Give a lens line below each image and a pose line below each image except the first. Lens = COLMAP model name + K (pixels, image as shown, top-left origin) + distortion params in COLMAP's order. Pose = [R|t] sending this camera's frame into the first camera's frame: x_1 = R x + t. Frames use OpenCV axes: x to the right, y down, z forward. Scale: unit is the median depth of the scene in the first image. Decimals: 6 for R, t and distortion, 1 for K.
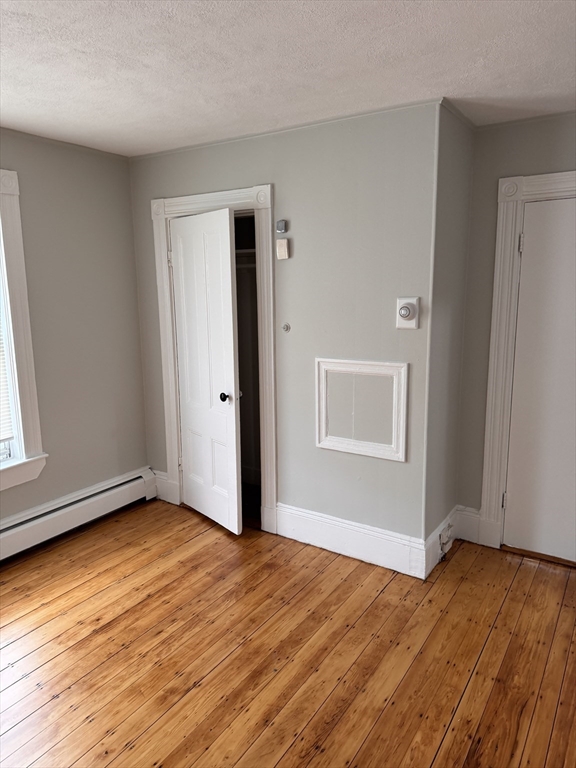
lens RADIAL K [[547.6, 0, 285.6], [0, 547.6, 380.7], [0, 0, 1]] dist [0.020246, -0.022723]
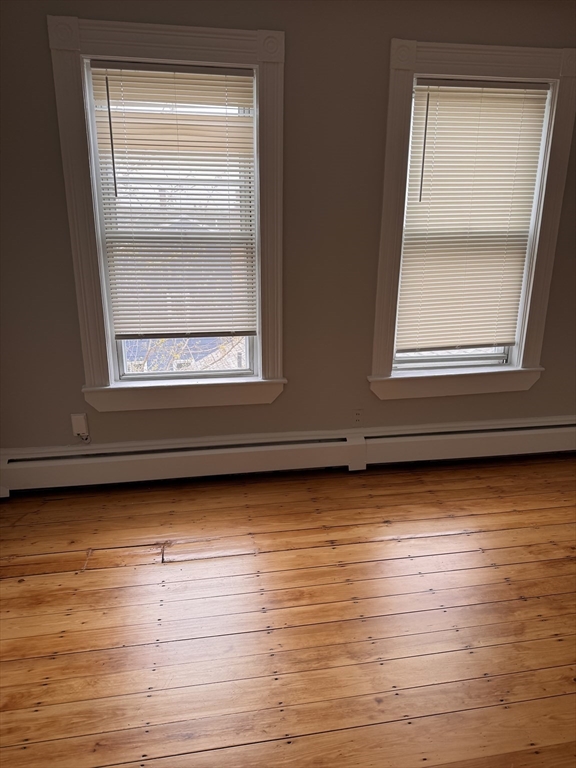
lens RADIAL K [[547.6, 0, 289.4], [0, 547.6, 383.2], [0, 0, 1]] dist [0.020246, -0.022723]
pose [[0.691506, 0.219971, -0.688064, -0.090792], [-0.149104, 0.975461, 0.162001, 0.082147], [0.706815, -0.009432, 0.707336, 0.019474]]
